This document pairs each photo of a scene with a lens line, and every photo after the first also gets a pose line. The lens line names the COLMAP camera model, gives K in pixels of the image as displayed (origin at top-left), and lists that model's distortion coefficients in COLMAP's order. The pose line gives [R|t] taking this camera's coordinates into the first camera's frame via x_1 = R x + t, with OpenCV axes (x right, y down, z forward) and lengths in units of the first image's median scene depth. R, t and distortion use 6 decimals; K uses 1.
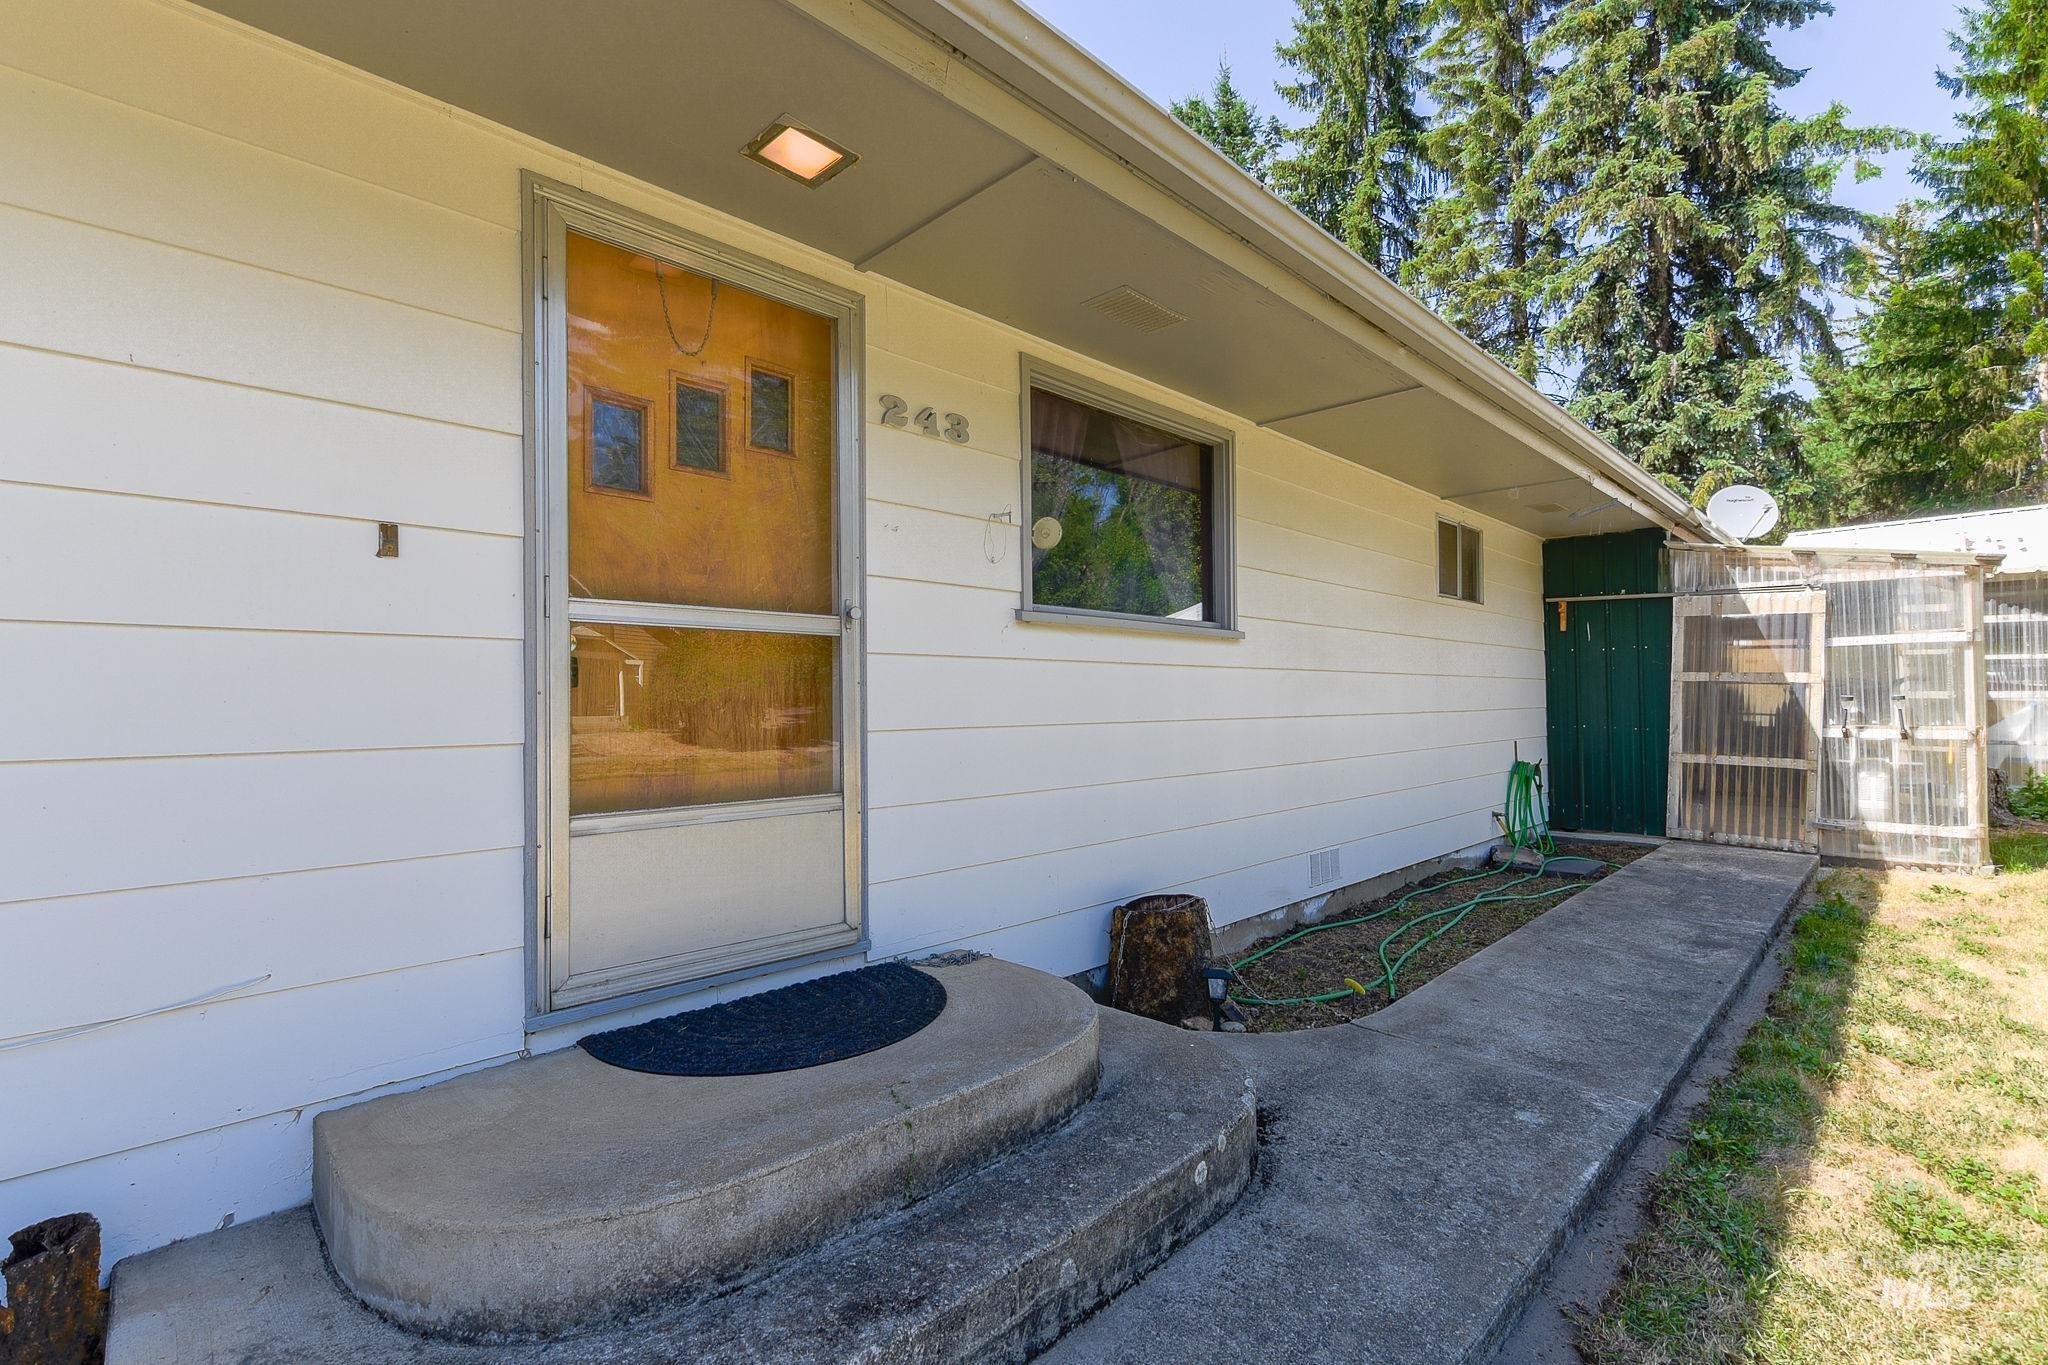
lens RADIAL K [[884.3, 0, 1011.9], [0, 884.3, 681.1], [0, 0, 1]] dist [-0.002043, -0.002292]
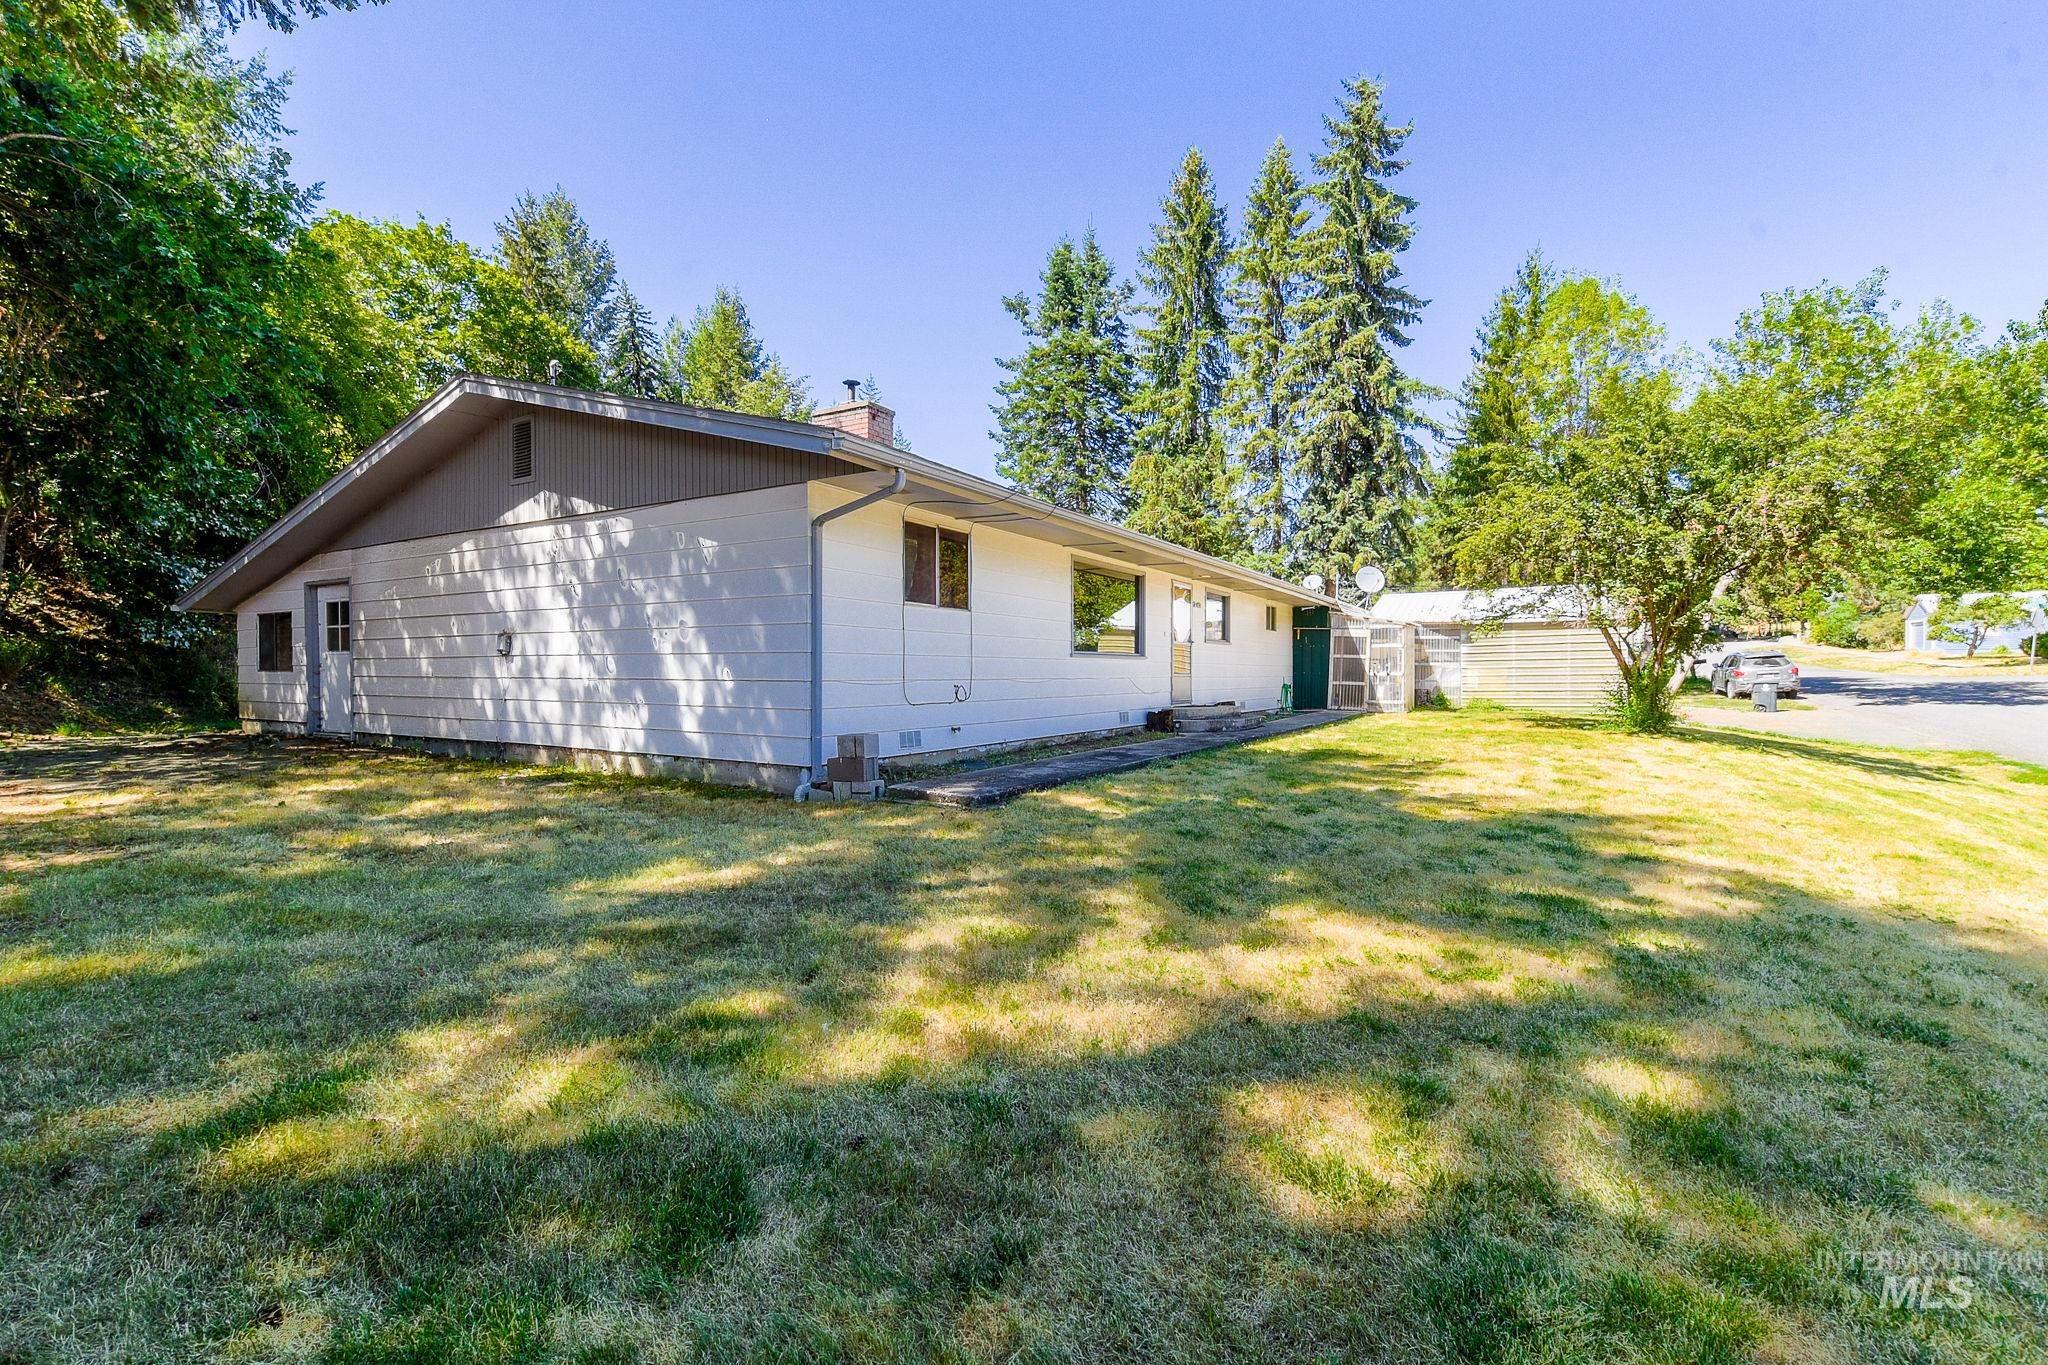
lens RADIAL K [[884.3, 0, 1024.8], [0, 884.3, 685.5], [0, 0, 1]] dist [-0.002043, -0.002292]
pose [[0.962510, 0.005448, 0.271192, -0.464545], [-0.013545, 0.999516, 0.027992, 0.011161], [-0.270908, -0.030616, 0.962118, -0.703128]]
